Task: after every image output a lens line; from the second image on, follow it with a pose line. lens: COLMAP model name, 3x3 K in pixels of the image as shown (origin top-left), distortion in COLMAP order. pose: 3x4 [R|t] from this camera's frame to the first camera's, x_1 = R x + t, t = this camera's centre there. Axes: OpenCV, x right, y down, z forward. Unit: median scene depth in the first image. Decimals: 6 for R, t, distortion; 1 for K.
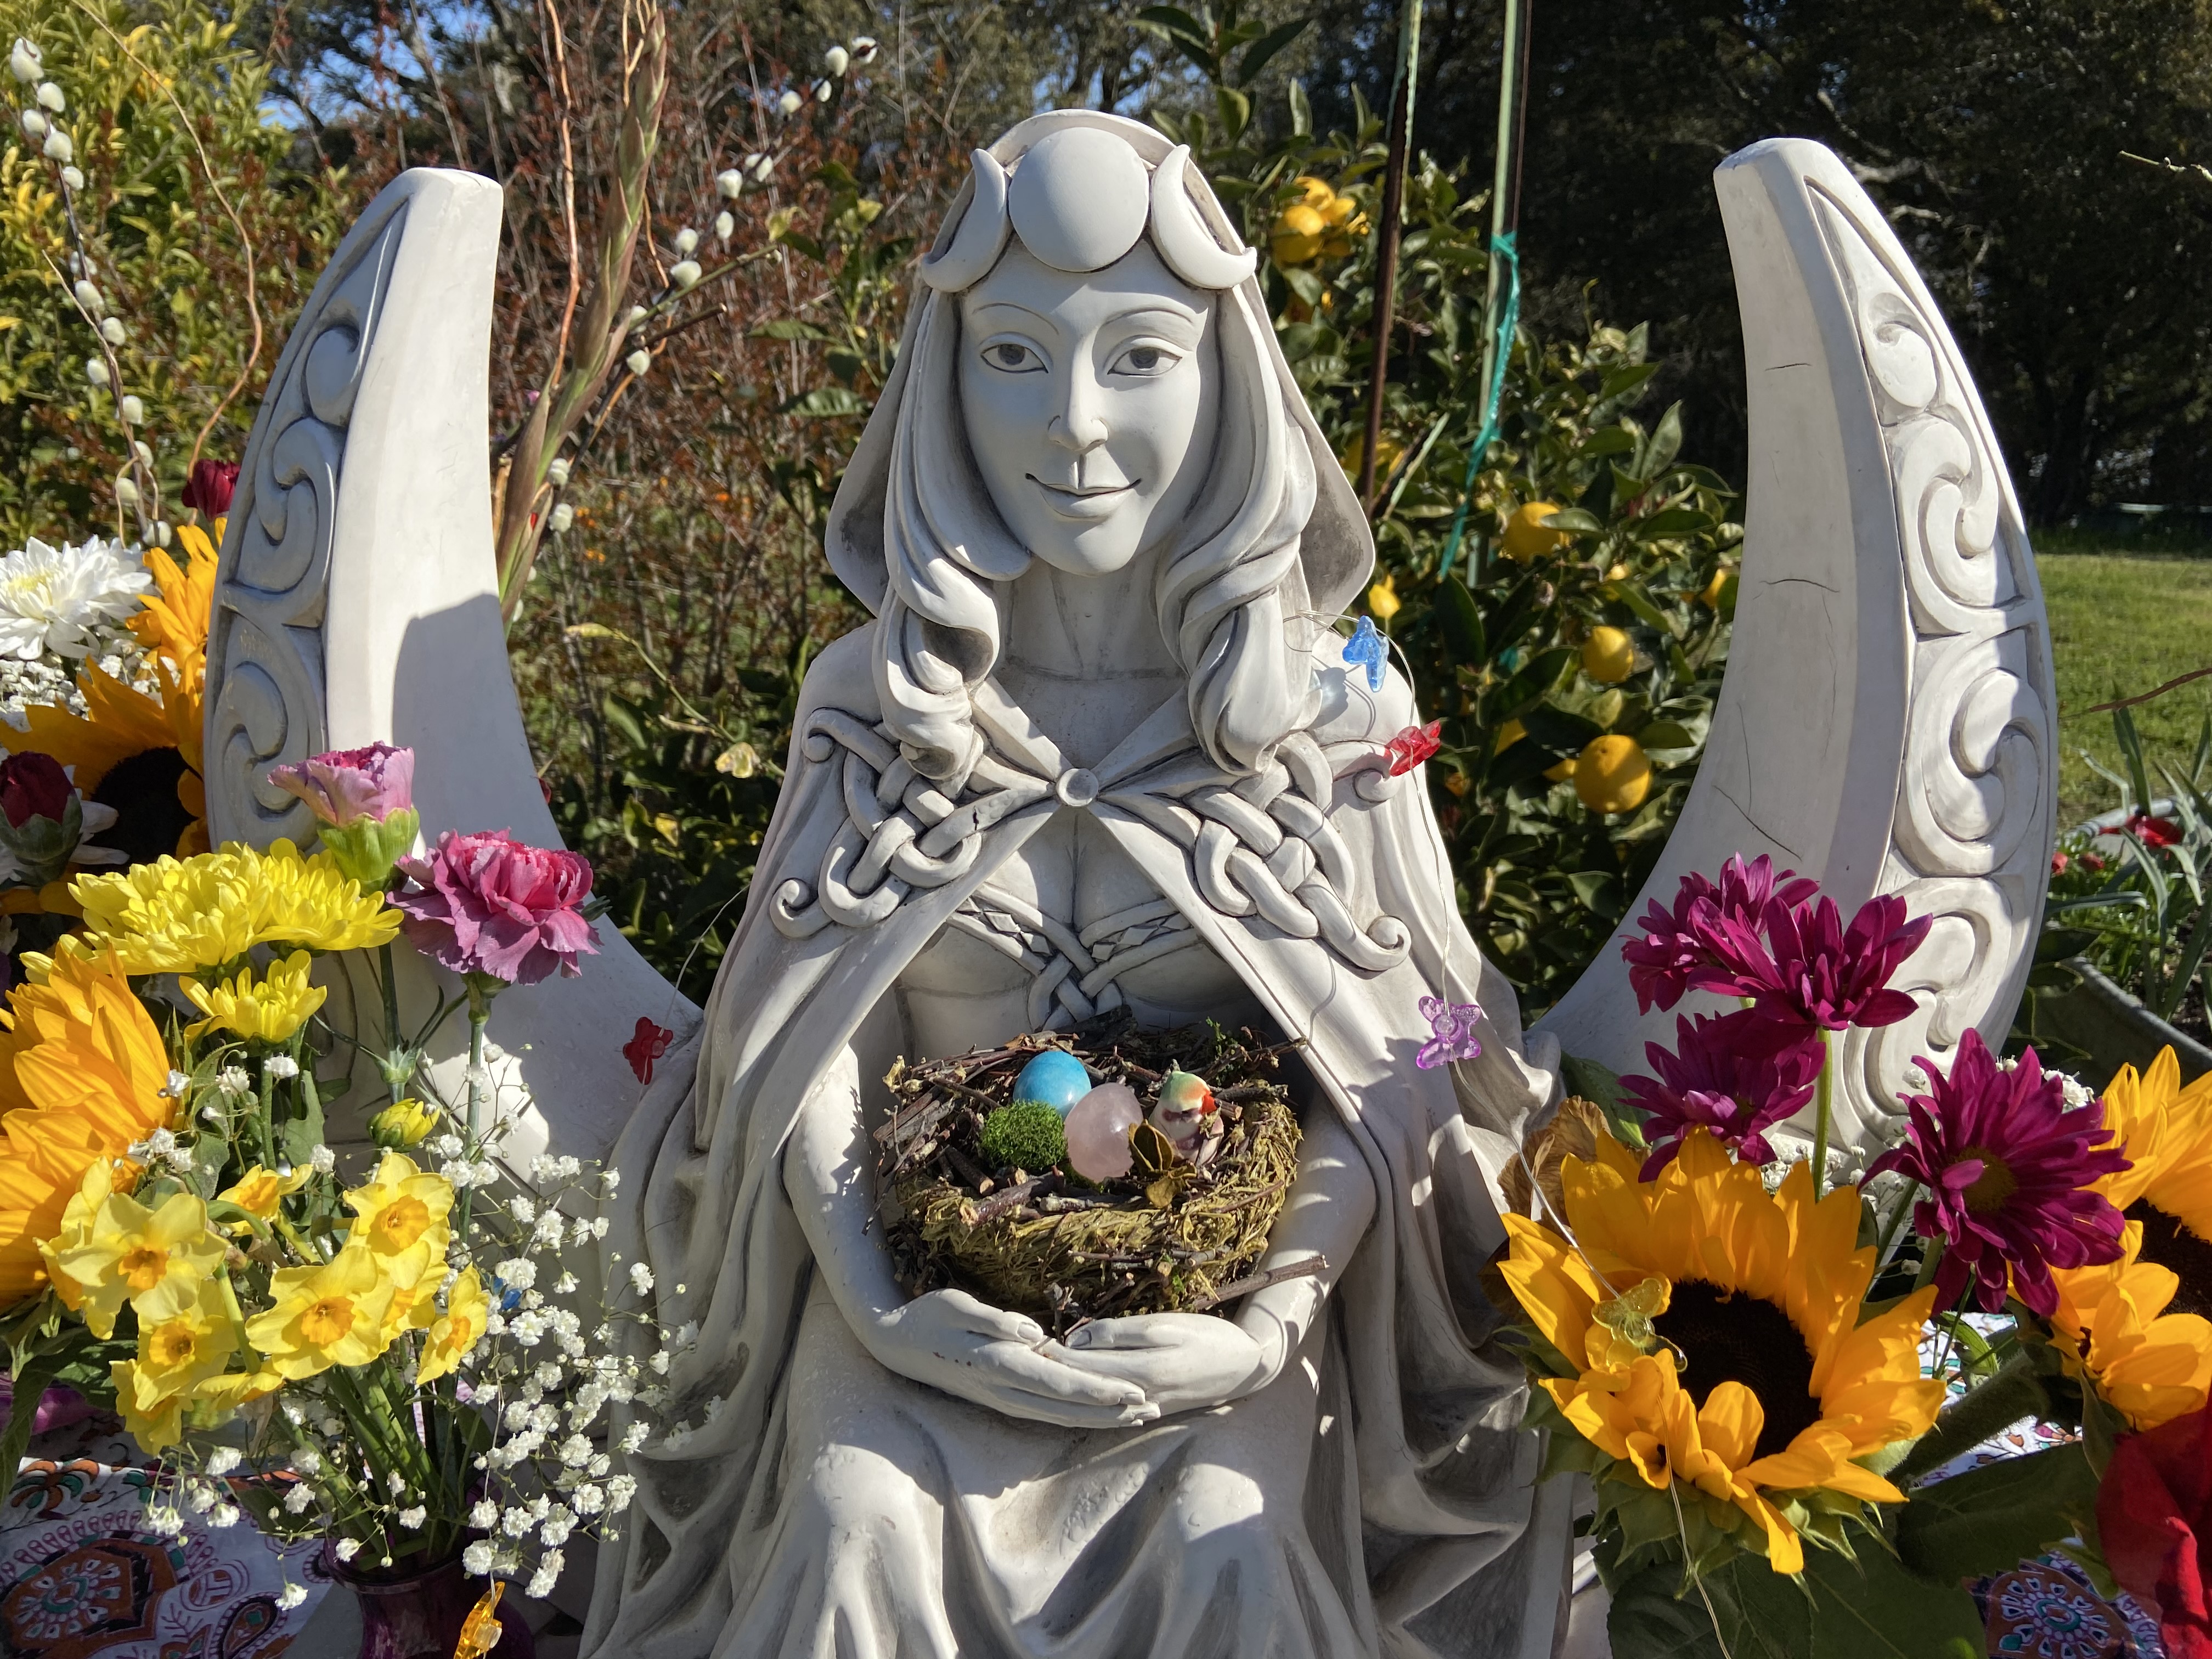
lens RADIAL K [[1708.7, 0, 1106.0], [0, 1708.7, 829.5], [0, 0, 1]] dist [0.154950, -0.198290]
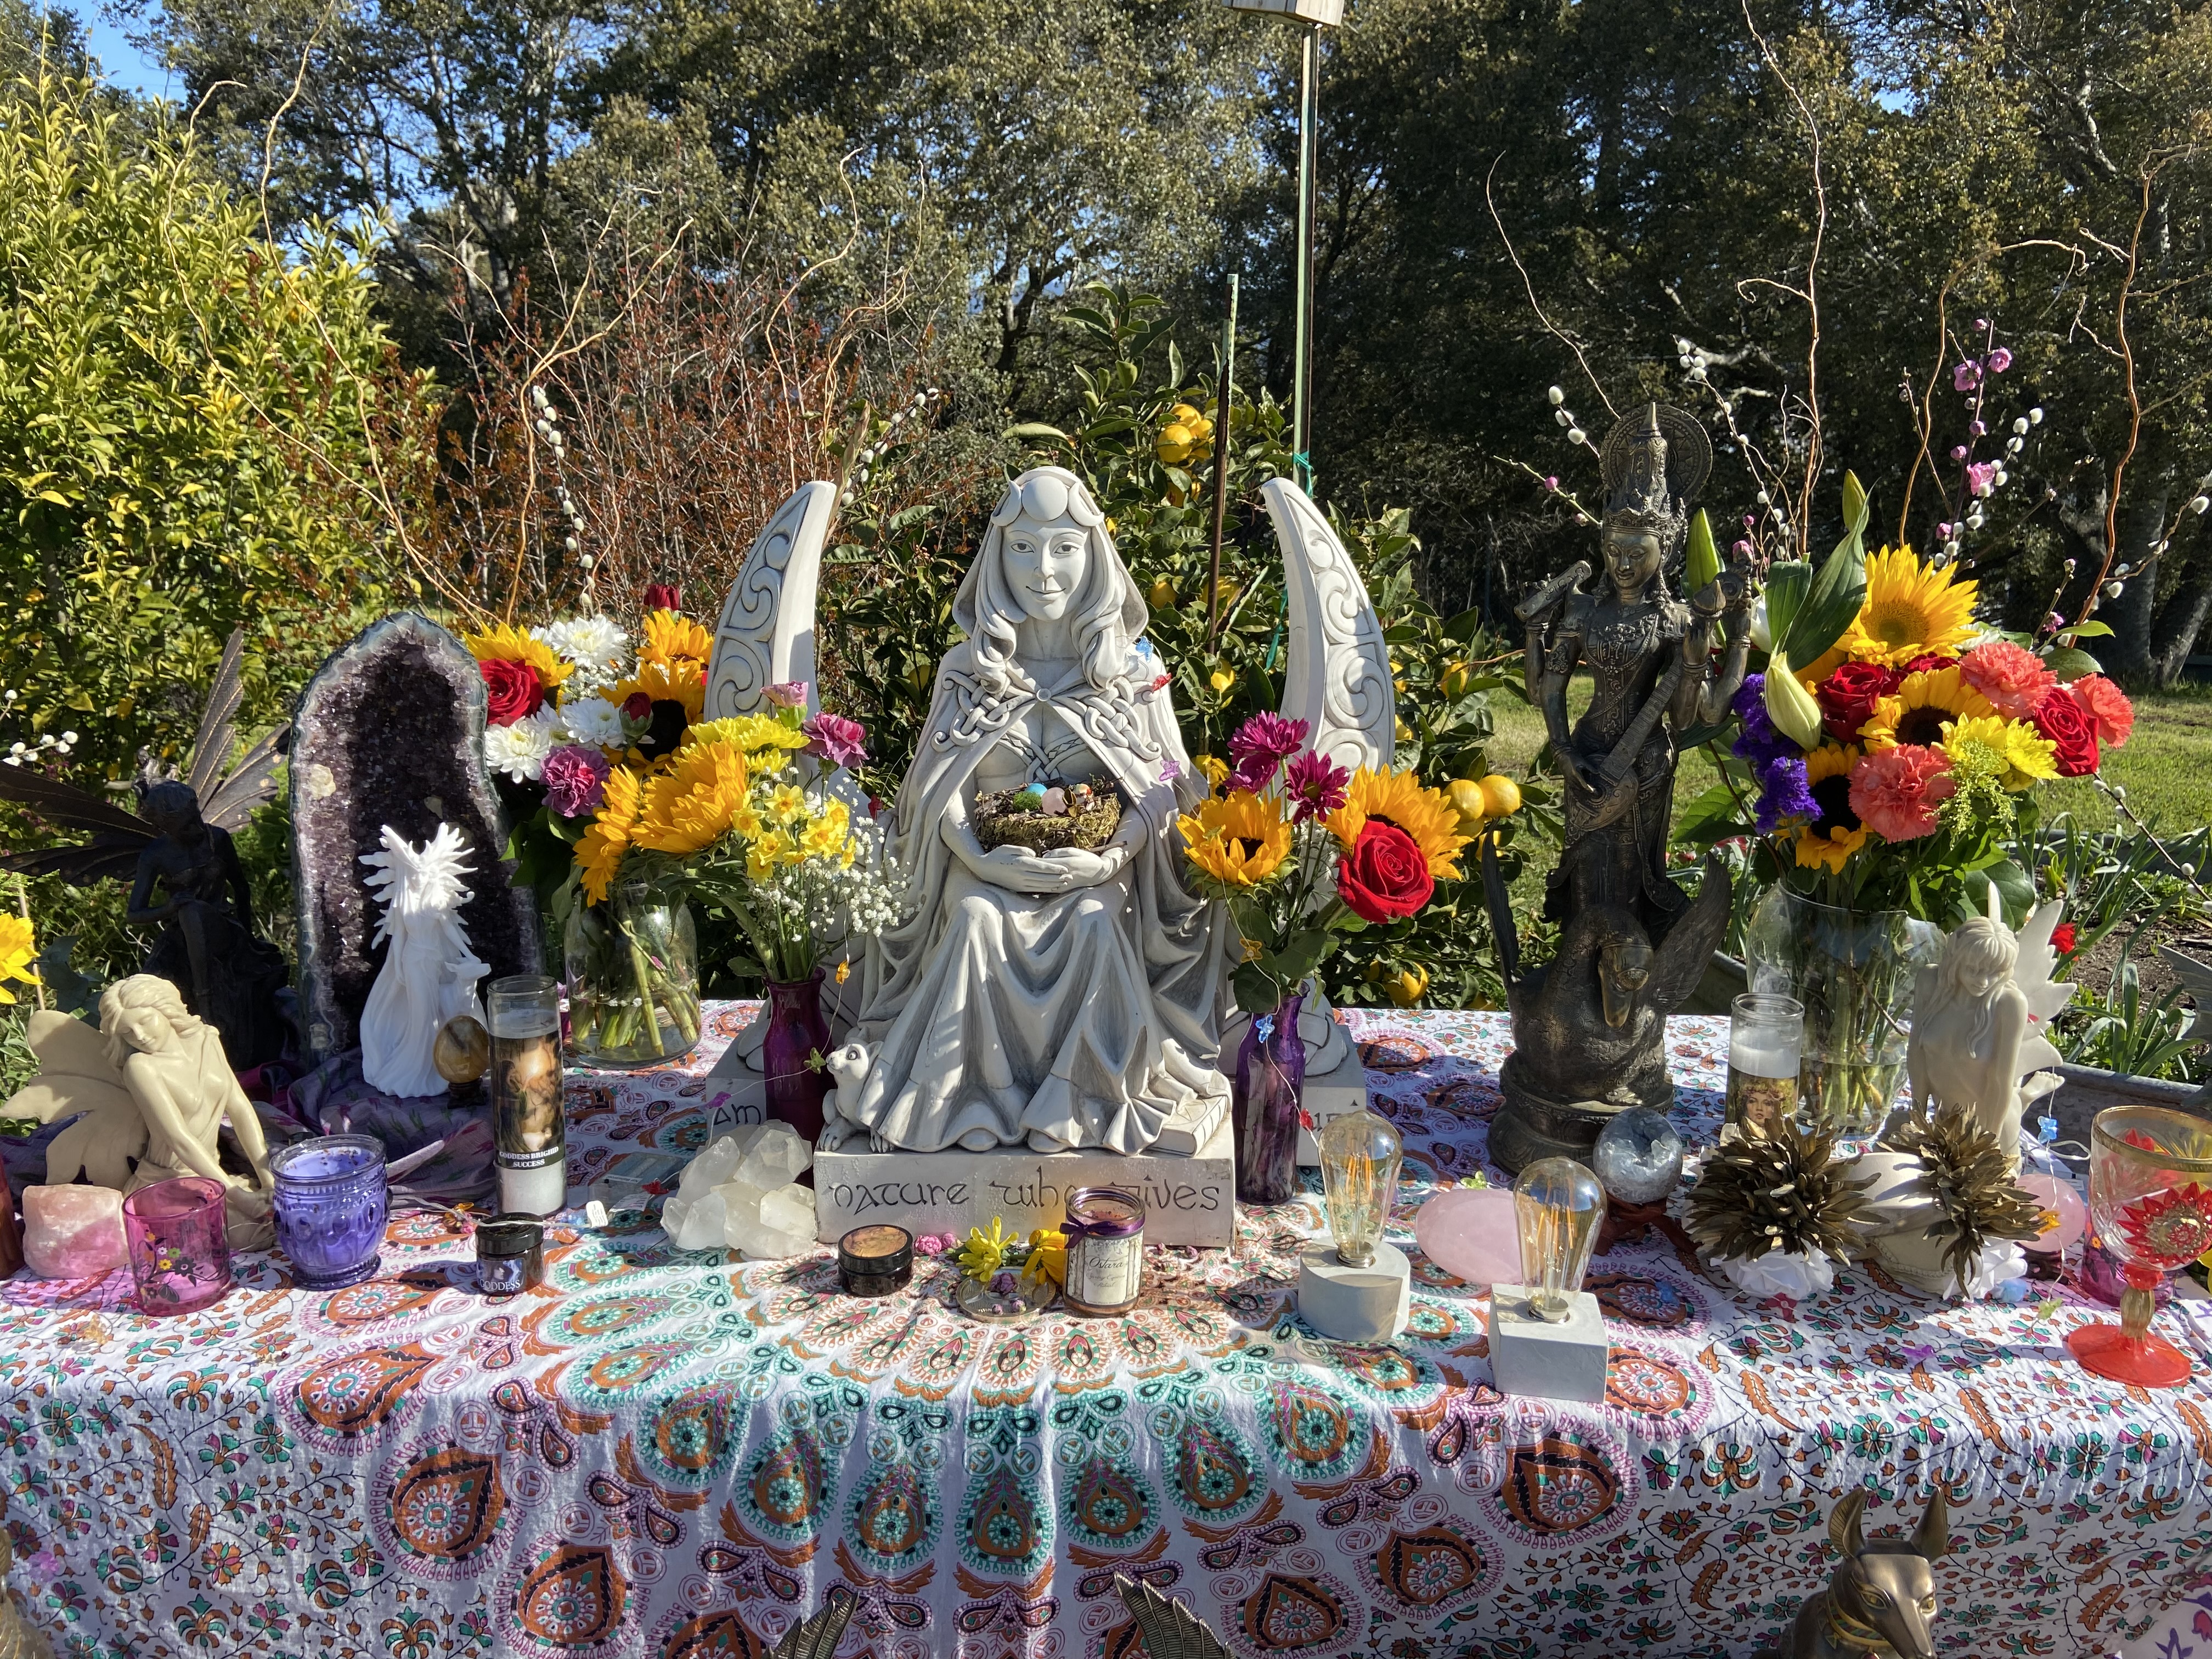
lens RADIAL K [[1708.7, 0, 1106.0], [0, 1708.7, 829.5], [0, 0, 1]] dist [0.154950, -0.198290]
pose [[0.999095, -0.000157, 0.042530, -0.034190], [0.003650, 0.996620, -0.082065, 0.430095], [-0.042373, 0.082146, 0.995719, -1.808536]]
